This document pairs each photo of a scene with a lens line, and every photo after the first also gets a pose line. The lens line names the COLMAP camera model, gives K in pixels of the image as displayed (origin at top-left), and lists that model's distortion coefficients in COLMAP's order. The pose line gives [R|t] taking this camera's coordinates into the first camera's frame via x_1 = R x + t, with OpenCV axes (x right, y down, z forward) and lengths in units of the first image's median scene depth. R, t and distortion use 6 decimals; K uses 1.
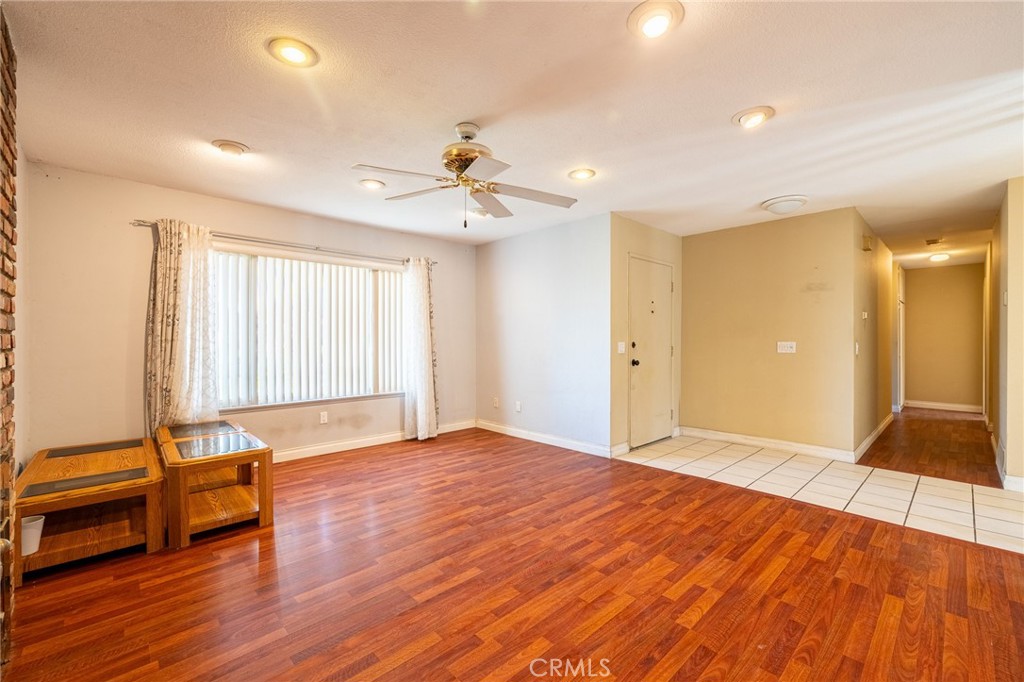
lens RADIAL K [[426.8, 0, 513.2], [0, 426.8, 339.1], [0, 0, 1]] dist [-0.001020, -0.000801]
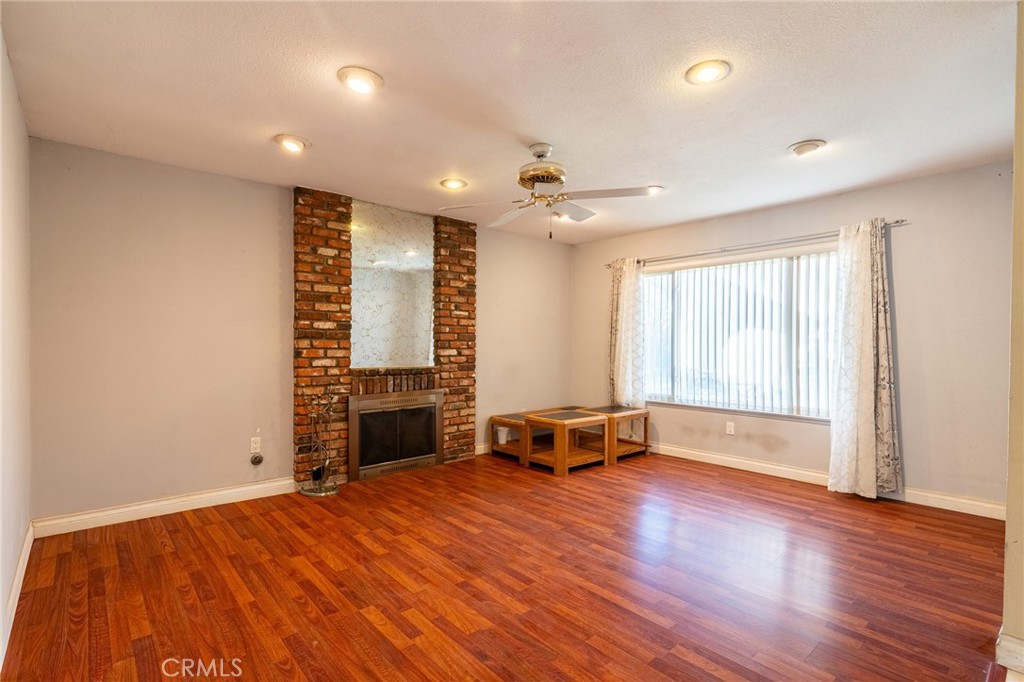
lens RADIAL K [[486.5, 0, 515.3], [0, 486.5, 344.9], [0, 0, 1]] dist [-0.001590, -0.000211]
pose [[-0.031942, 0.005448, -0.999475, 1.024061], [-0.002111, 0.999983, 0.005519, -0.006842], [0.999487, 0.002286, -0.031930, 0.893876]]
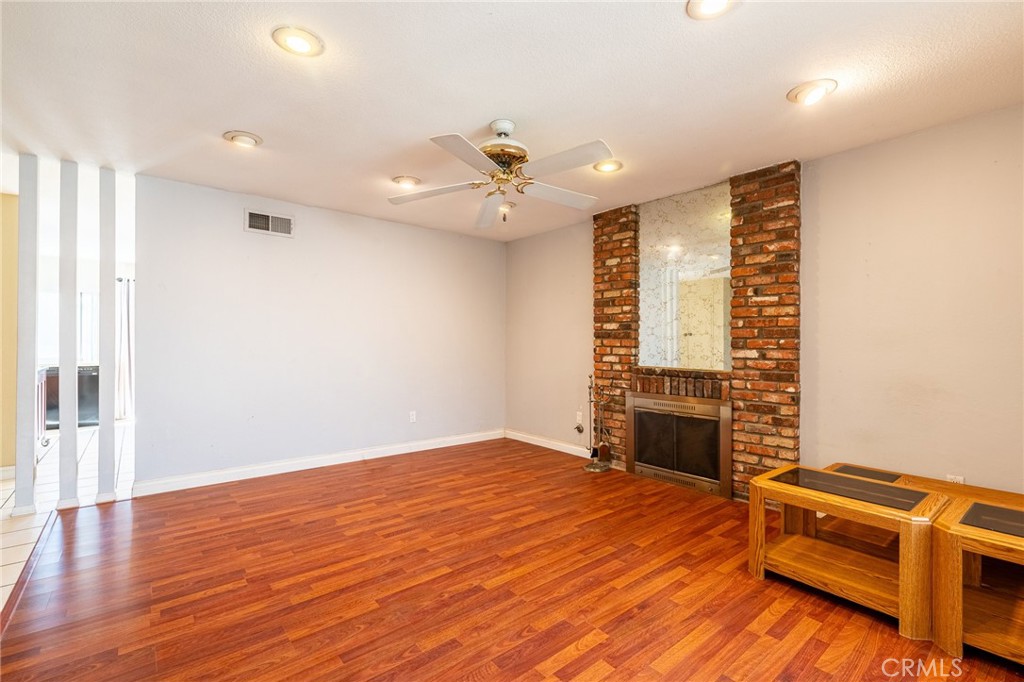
lens RADIAL K [[456.7, 0, 513.2], [0, 456.7, 341.1], [0, 0, 1]] dist [-0.002996, 0.000091]
pose [[-0.997836, -0.000986, 0.065743, -0.183937], [-0.001392, 0.999980, -0.006141, 0.004241], [-0.065735, -0.006219, -0.997818, 1.865355]]
